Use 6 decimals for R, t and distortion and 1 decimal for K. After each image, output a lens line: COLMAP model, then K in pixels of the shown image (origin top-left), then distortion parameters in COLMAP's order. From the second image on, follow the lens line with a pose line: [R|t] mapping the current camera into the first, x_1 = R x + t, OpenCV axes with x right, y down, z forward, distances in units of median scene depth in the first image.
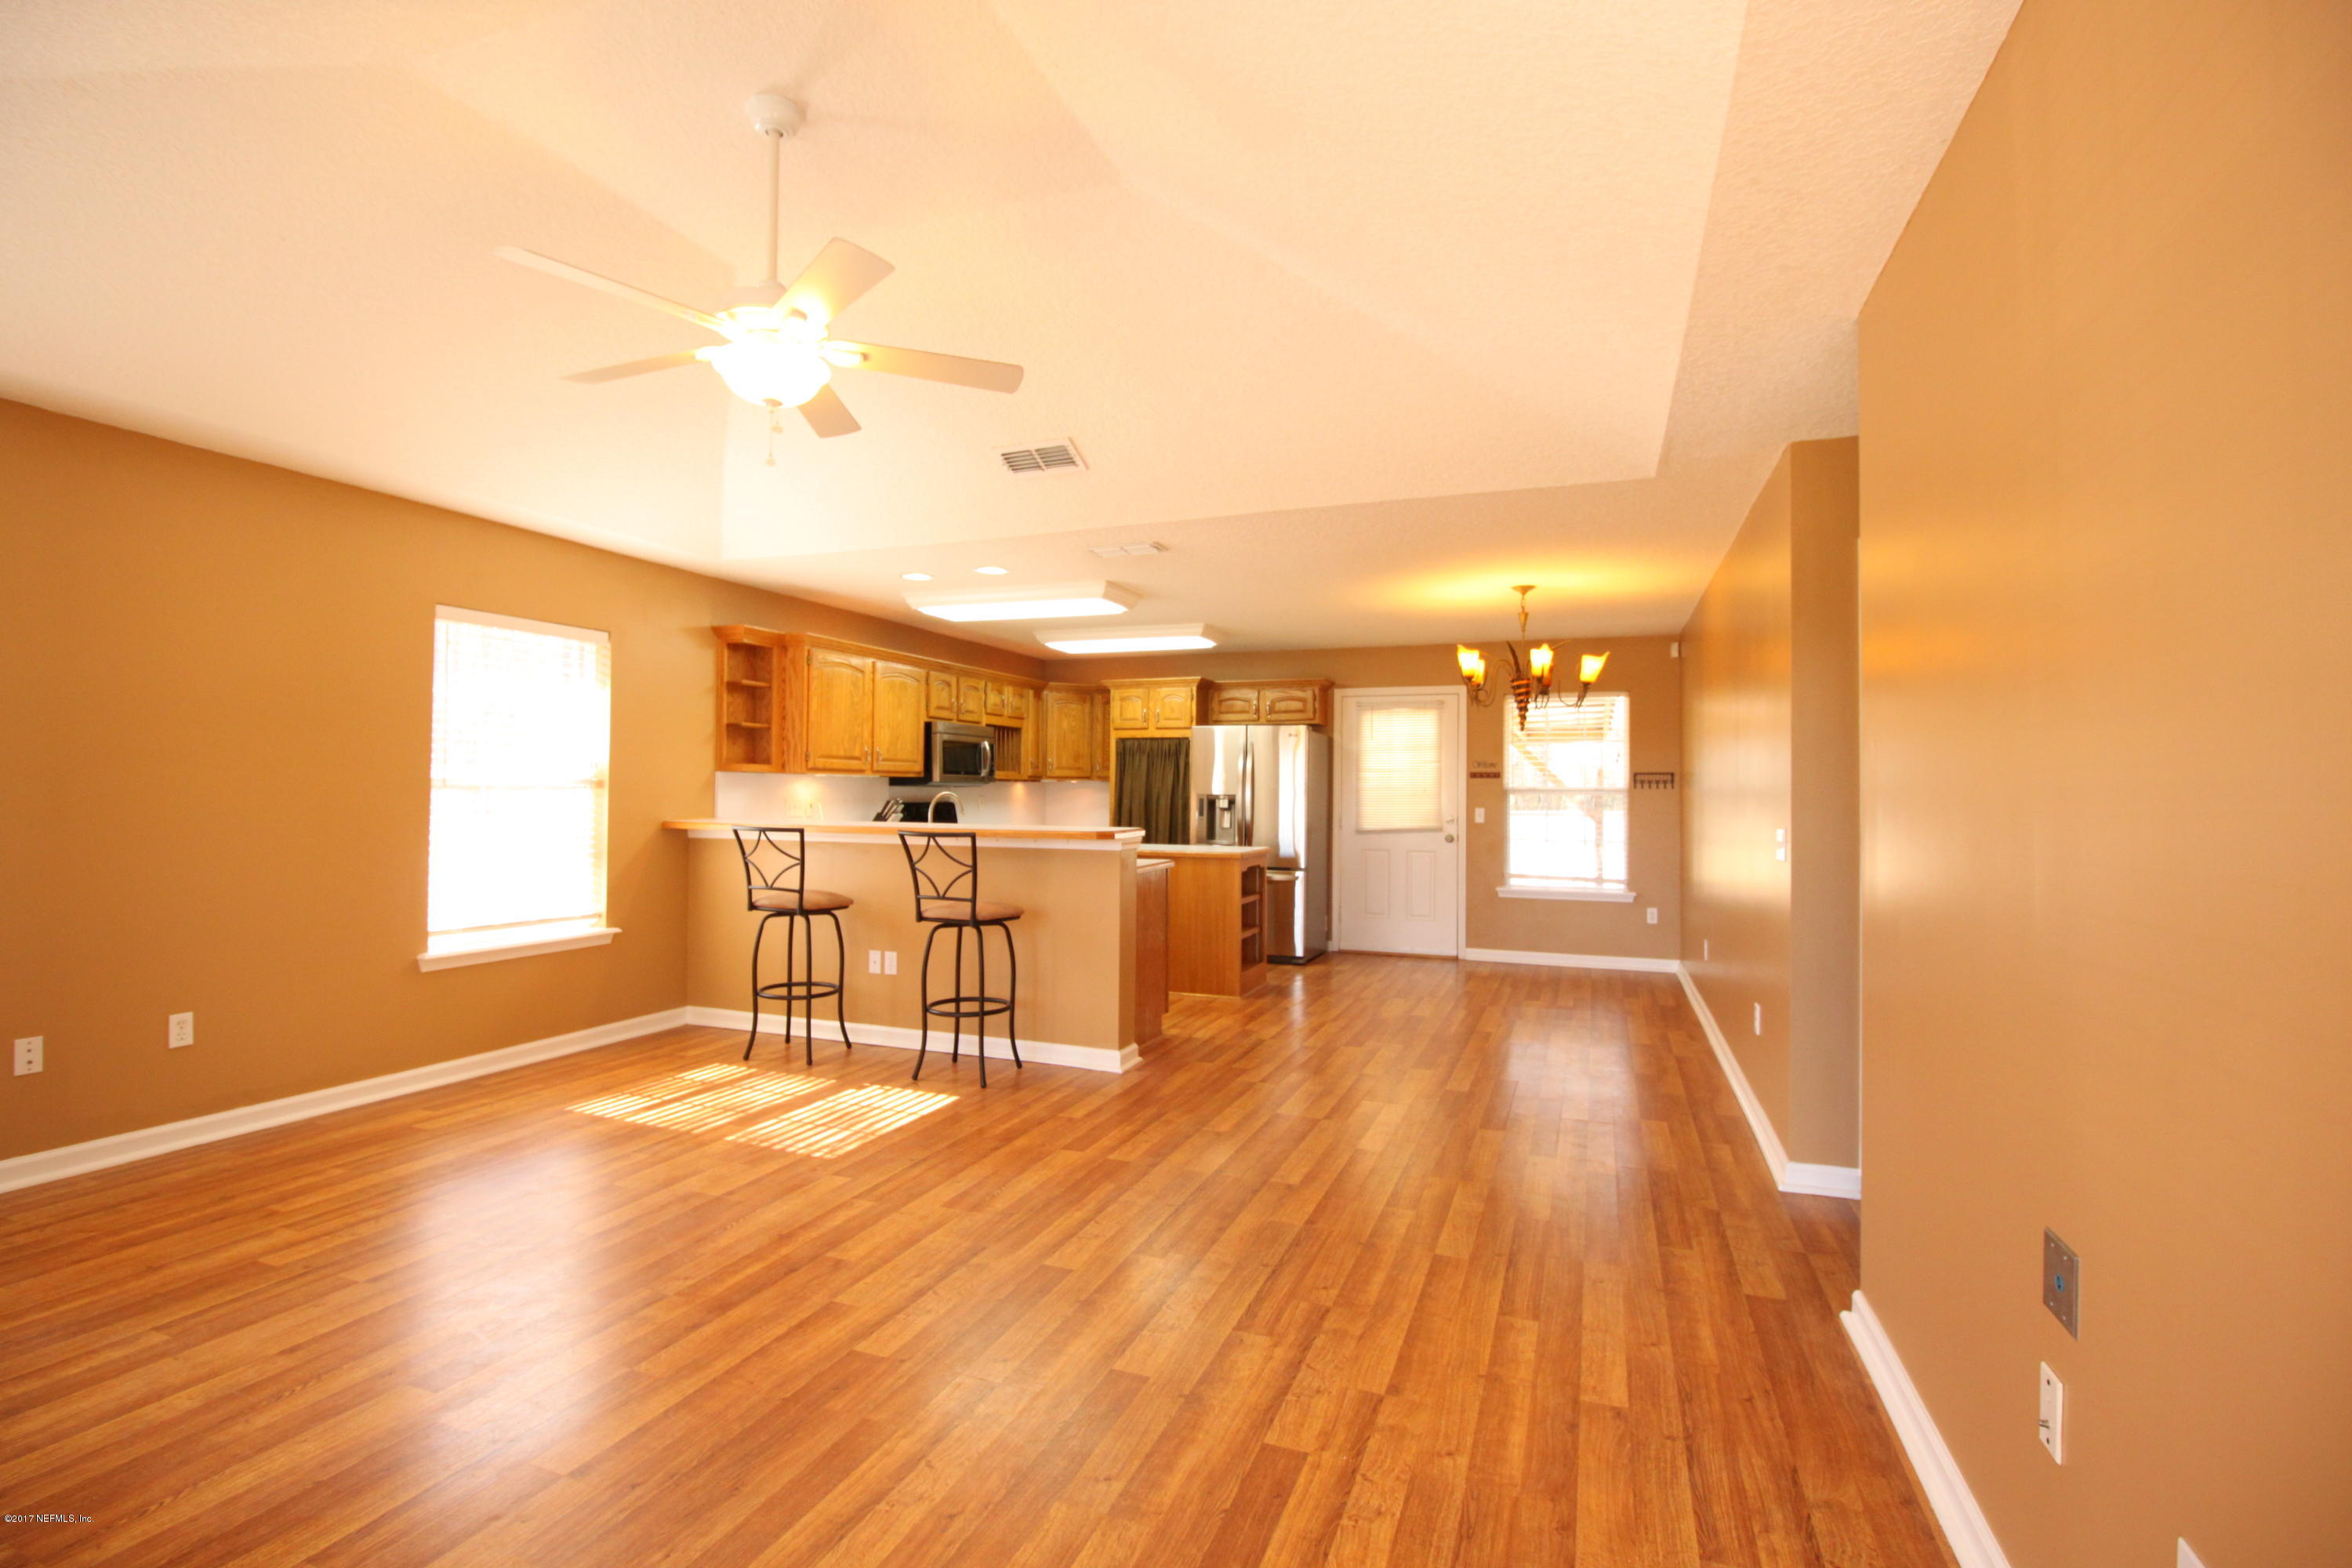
lens RADIAL K [[1081.1, 0, 1158.5], [0, 1081.1, 787.9], [0, 0, 1]] dist [-0.012110, -0.006680]
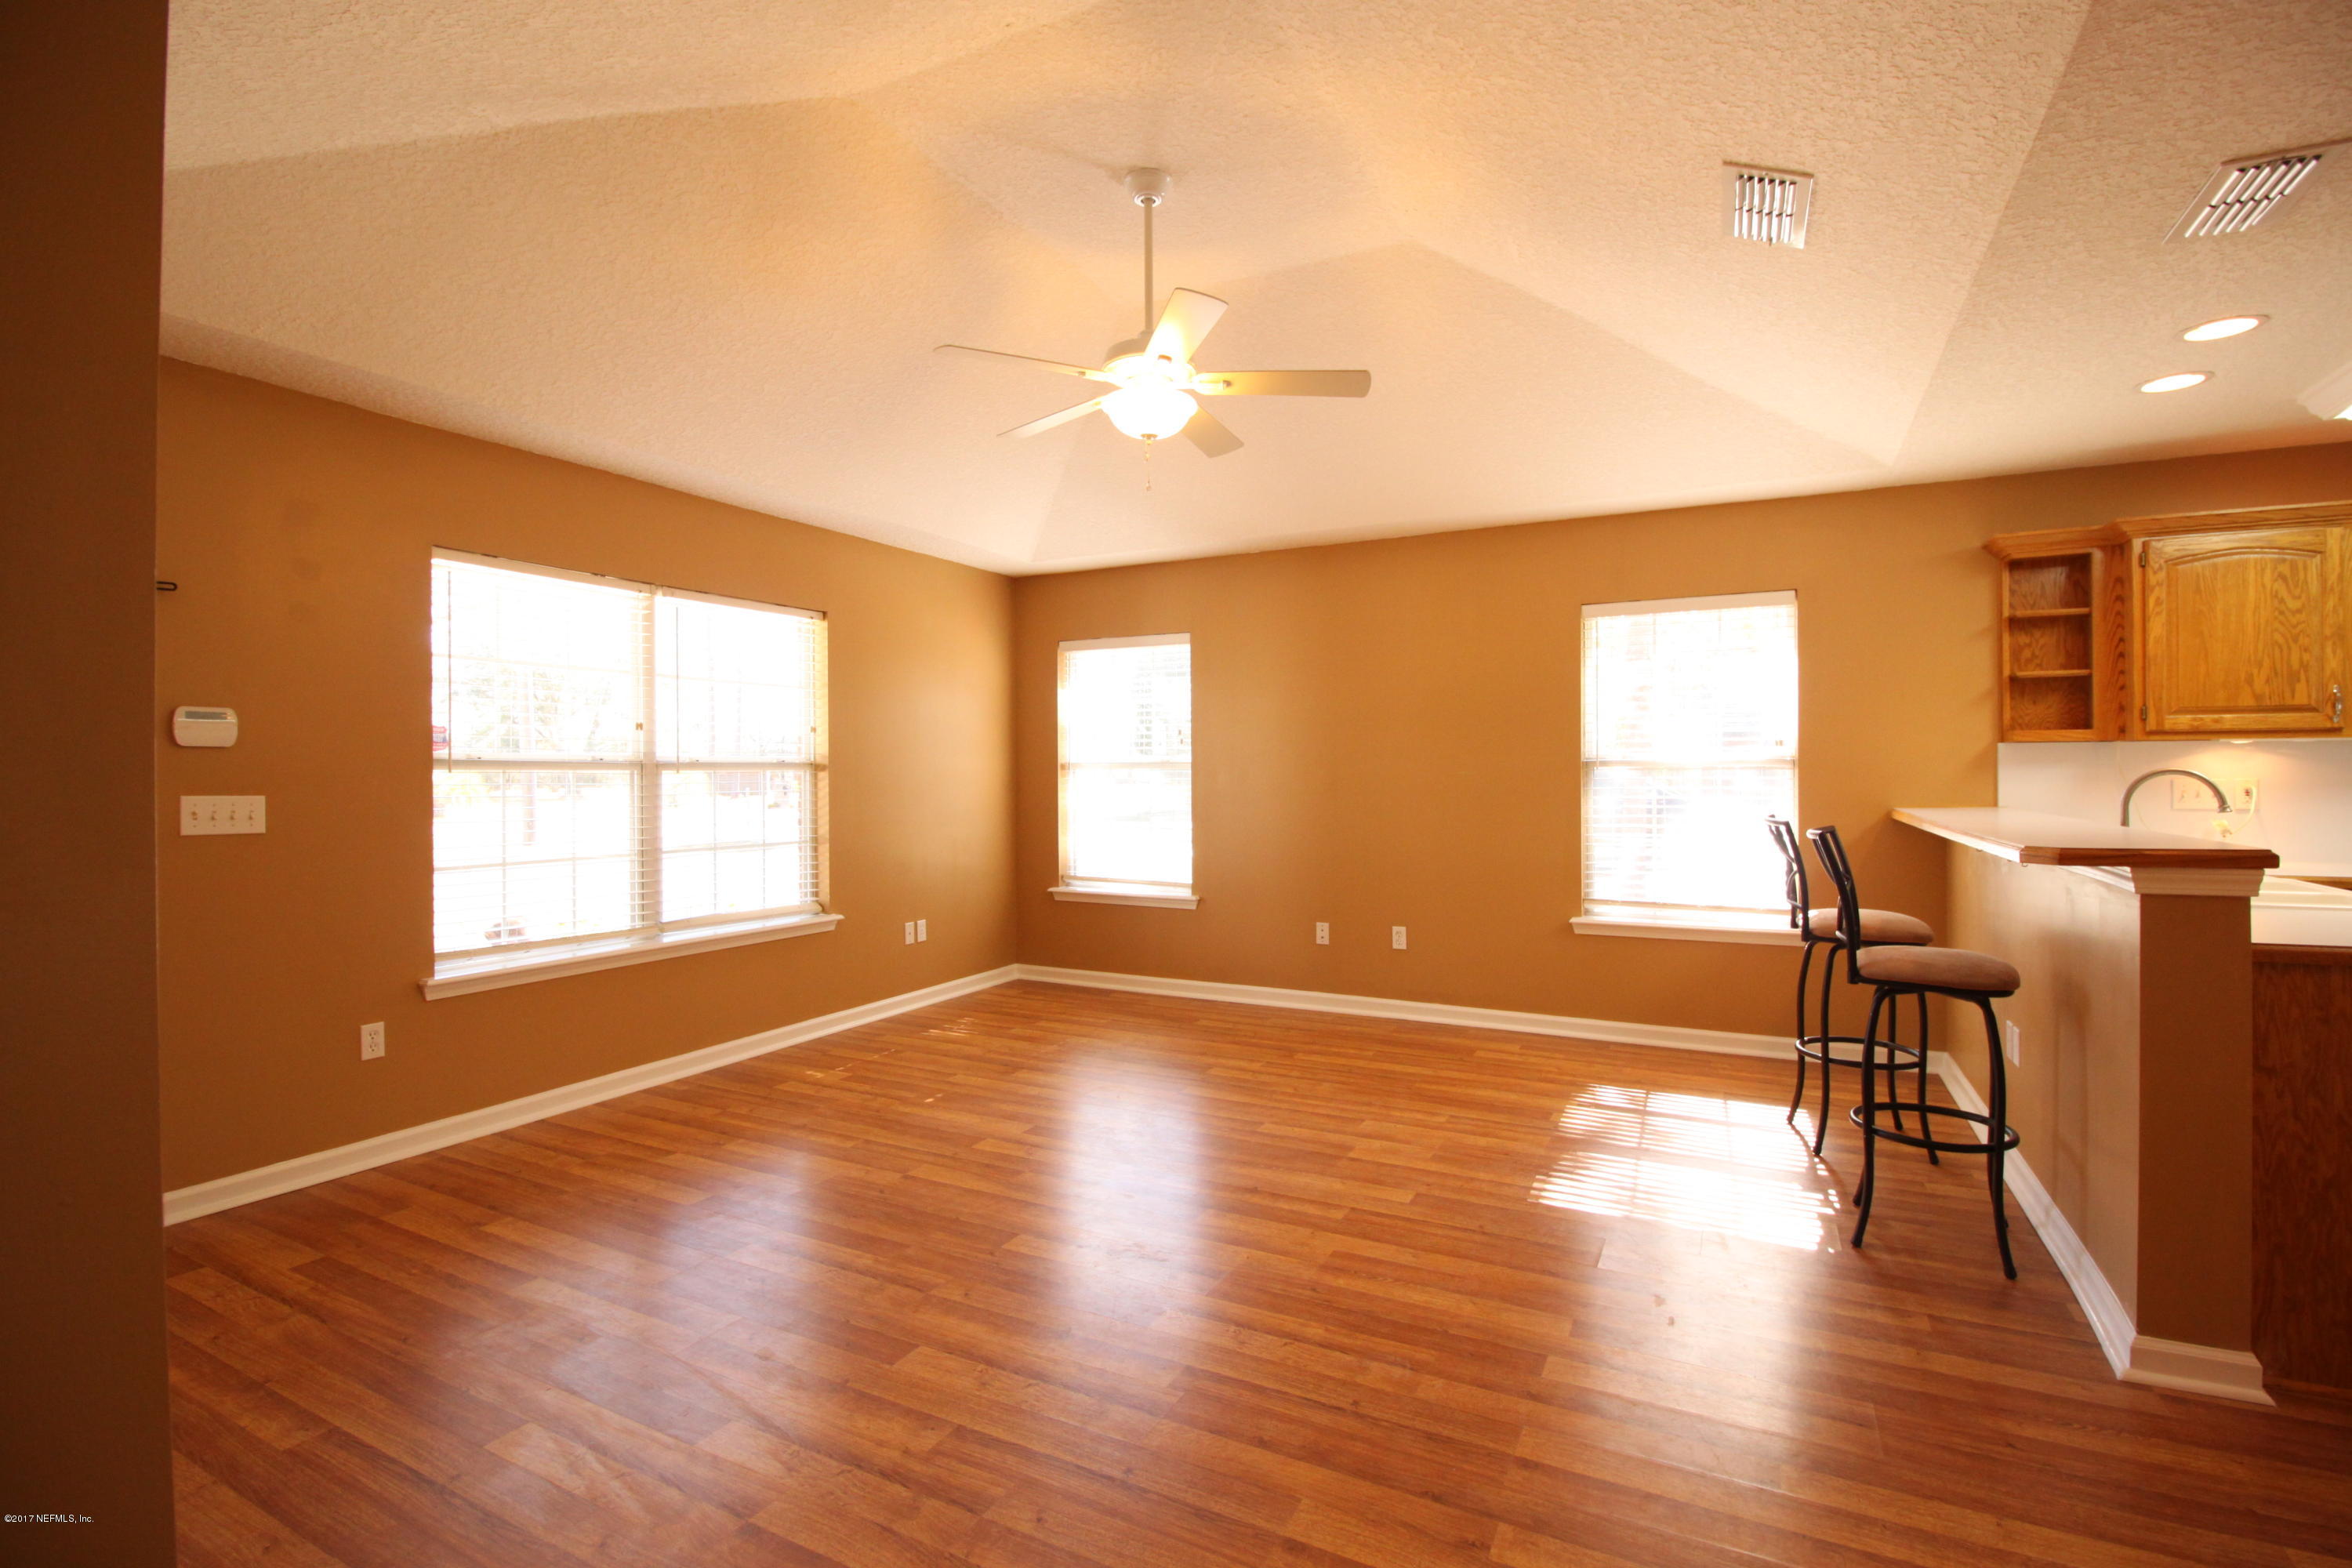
lens RADIAL K [[1081.1, 0, 1188.0], [0, 1081.1, 775.2], [0, 0, 1]] dist [-0.012110, -0.006680]
pose [[-0.101534, -0.005617, -0.994816, 0.271906], [0.008376, 0.999944, -0.006501, 0.005176], [0.994797, -0.008992, -0.101481, 0.395700]]
